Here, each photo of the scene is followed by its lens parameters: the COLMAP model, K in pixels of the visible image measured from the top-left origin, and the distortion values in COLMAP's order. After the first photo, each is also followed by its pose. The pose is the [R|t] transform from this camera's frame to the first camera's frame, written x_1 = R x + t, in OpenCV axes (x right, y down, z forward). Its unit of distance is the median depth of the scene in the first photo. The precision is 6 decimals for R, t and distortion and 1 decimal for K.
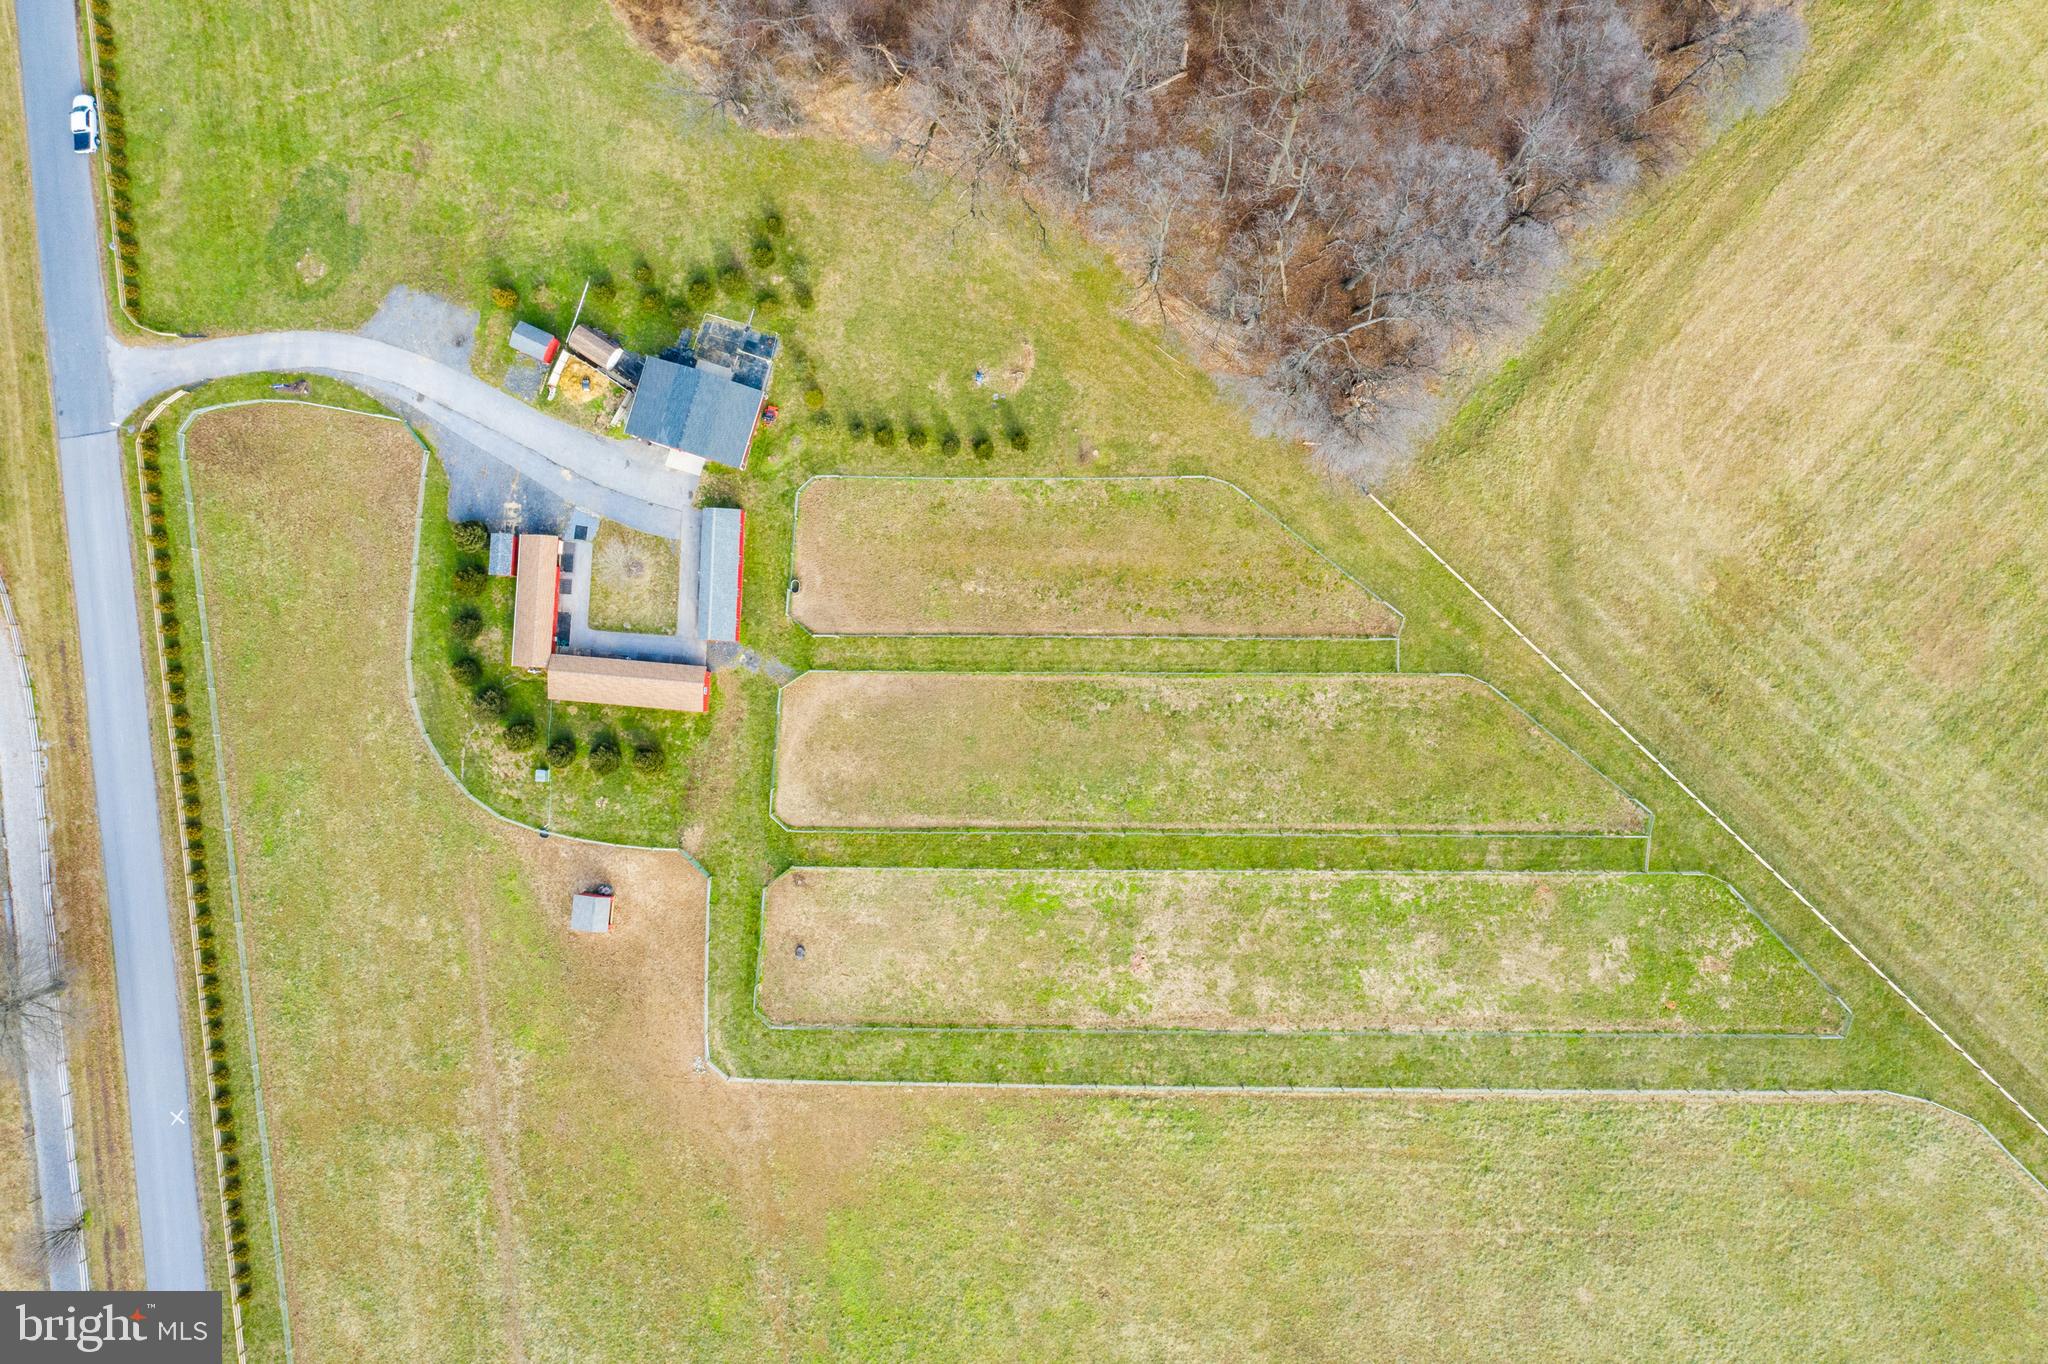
lens RADIAL K [[1605.6, 0, 1020.1], [0, 1605.6, 682.8], [0, 0, 1]] dist [-0.022669, 0.007437]
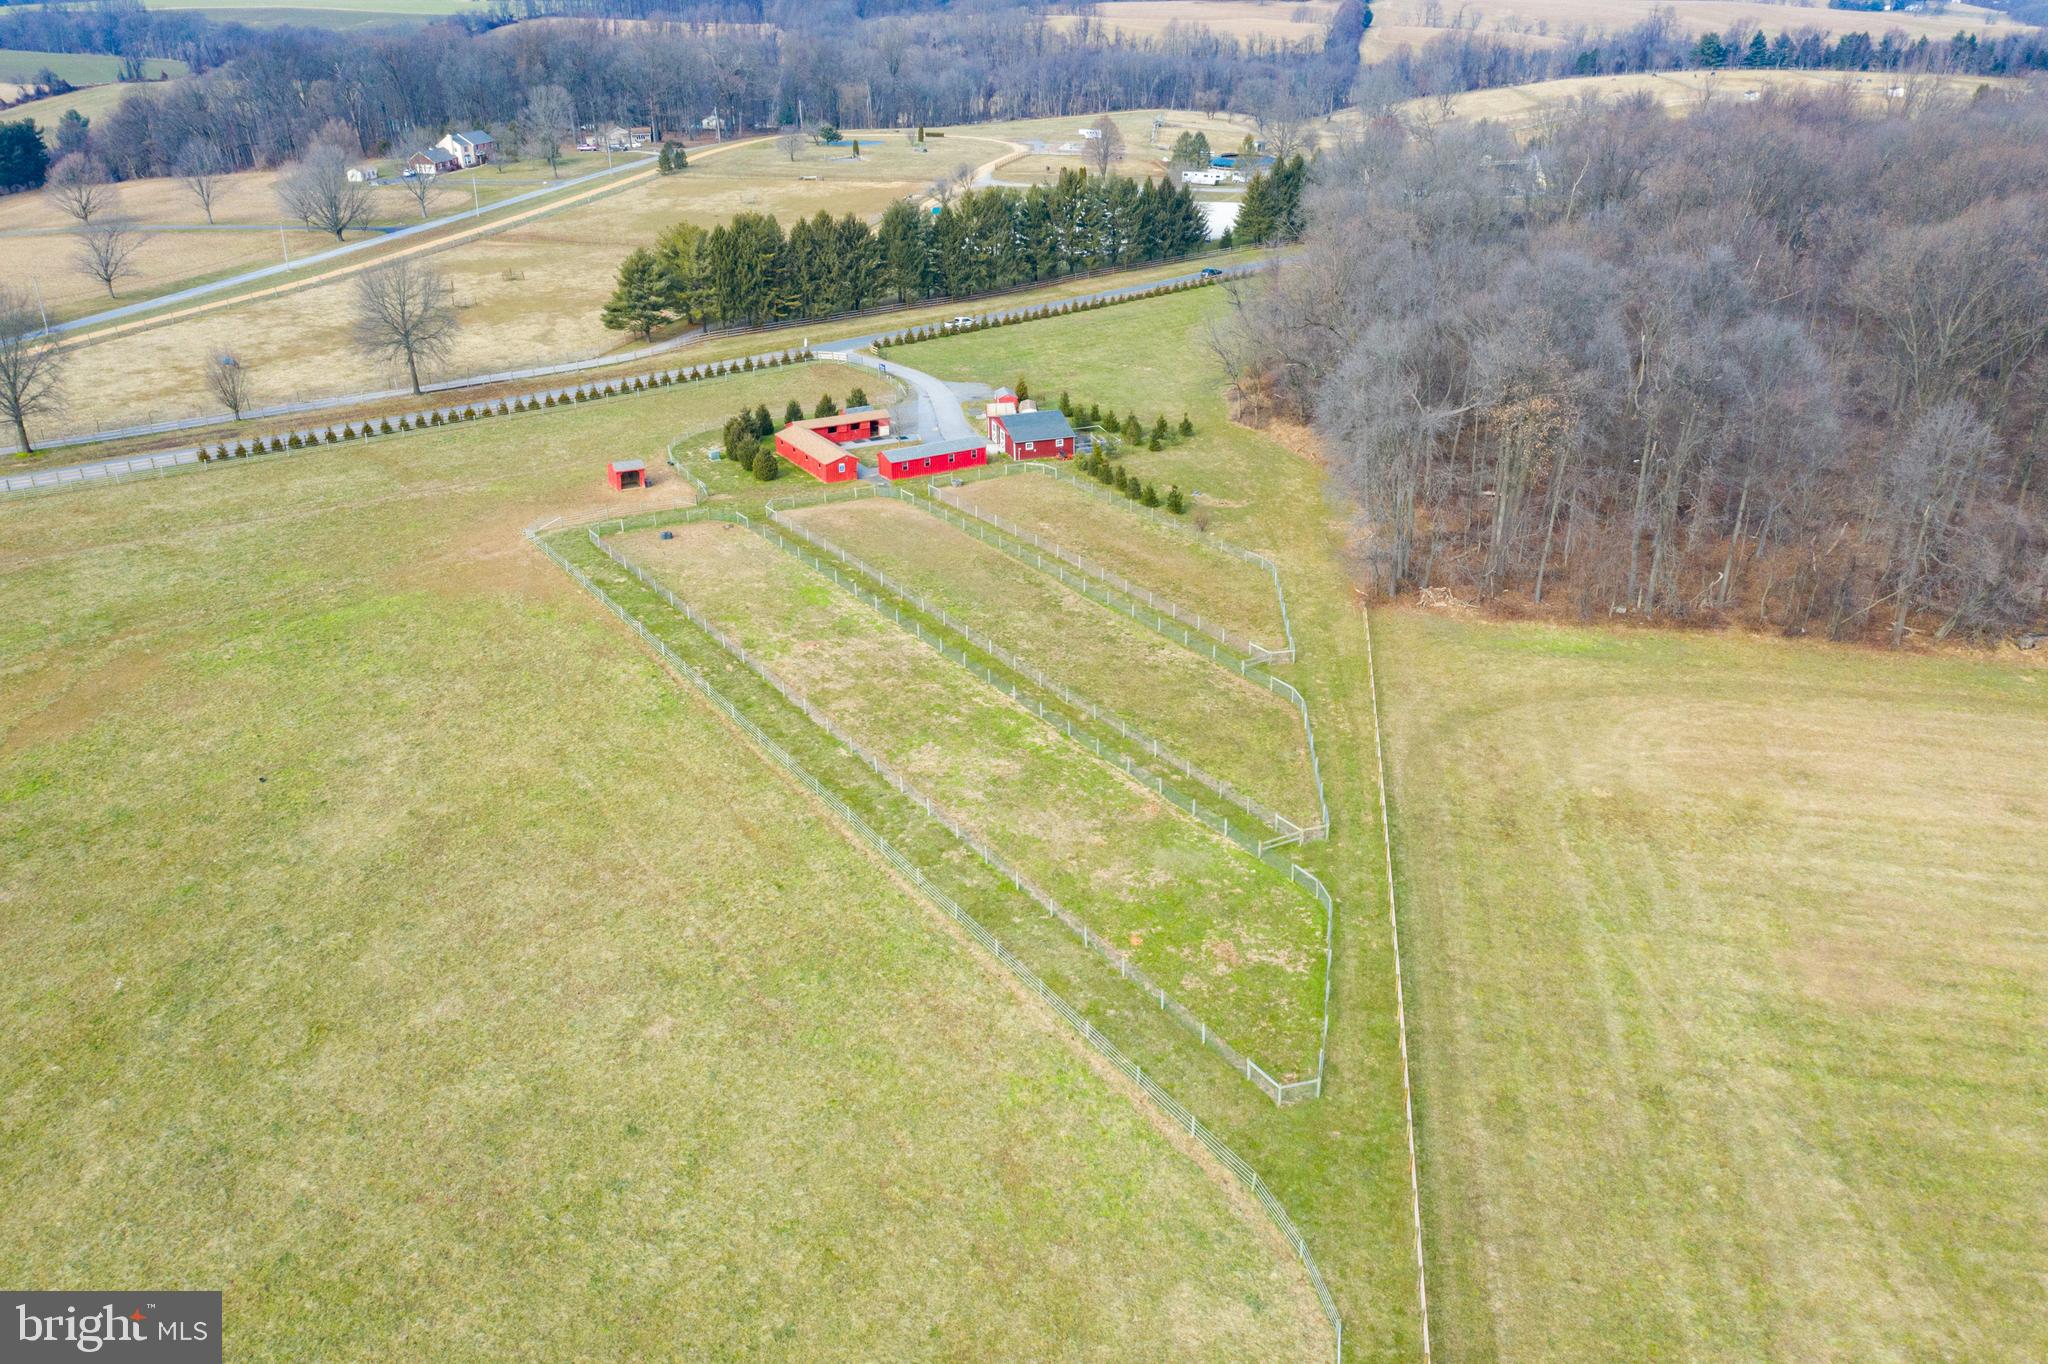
lens RADIAL K [[1605.6, 0, 1020.1], [0, 1605.6, 682.8], [0, 0, 1]] dist [-0.022669, 0.007437]
pose [[0.563747, 0.391638, -0.727193, 0.787191], [-0.825730, 0.247011, -0.507105, 0.527687], [-0.018977, 0.886344, 0.462639, 0.586668]]
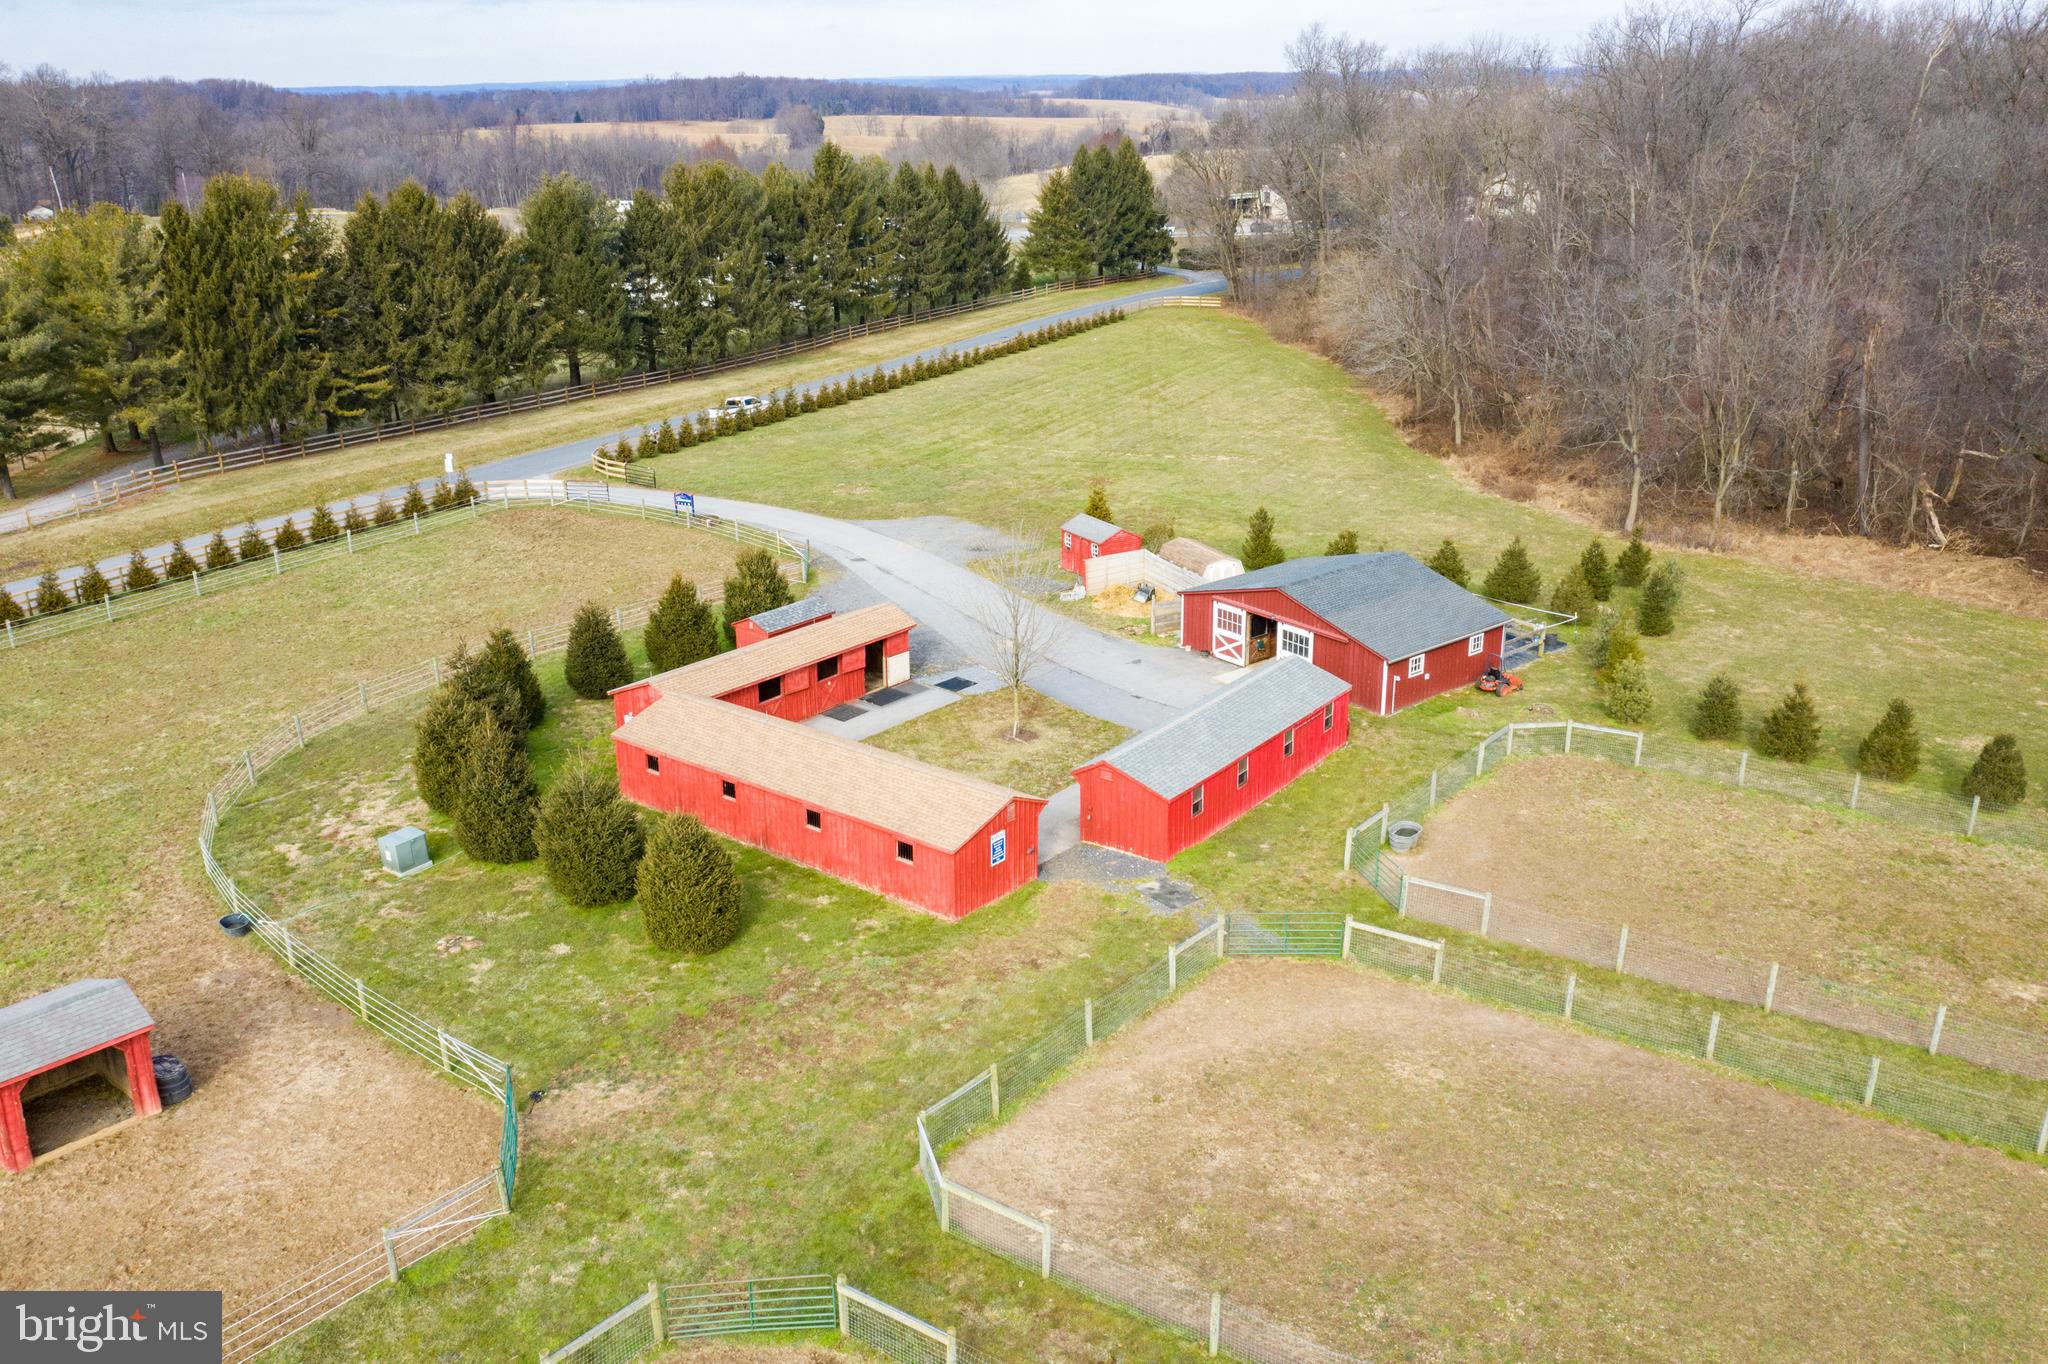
lens RADIAL K [[1605.6, 0, 1020.1], [0, 1605.6, 682.8], [0, 0, 1]] dist [-0.022669, 0.007437]
pose [[0.827046, 0.235334, -0.510503, -0.046054], [-0.561134, 0.291460, -0.774713, 0.224381], [-0.033525, 0.927183, 0.373105, 0.850198]]
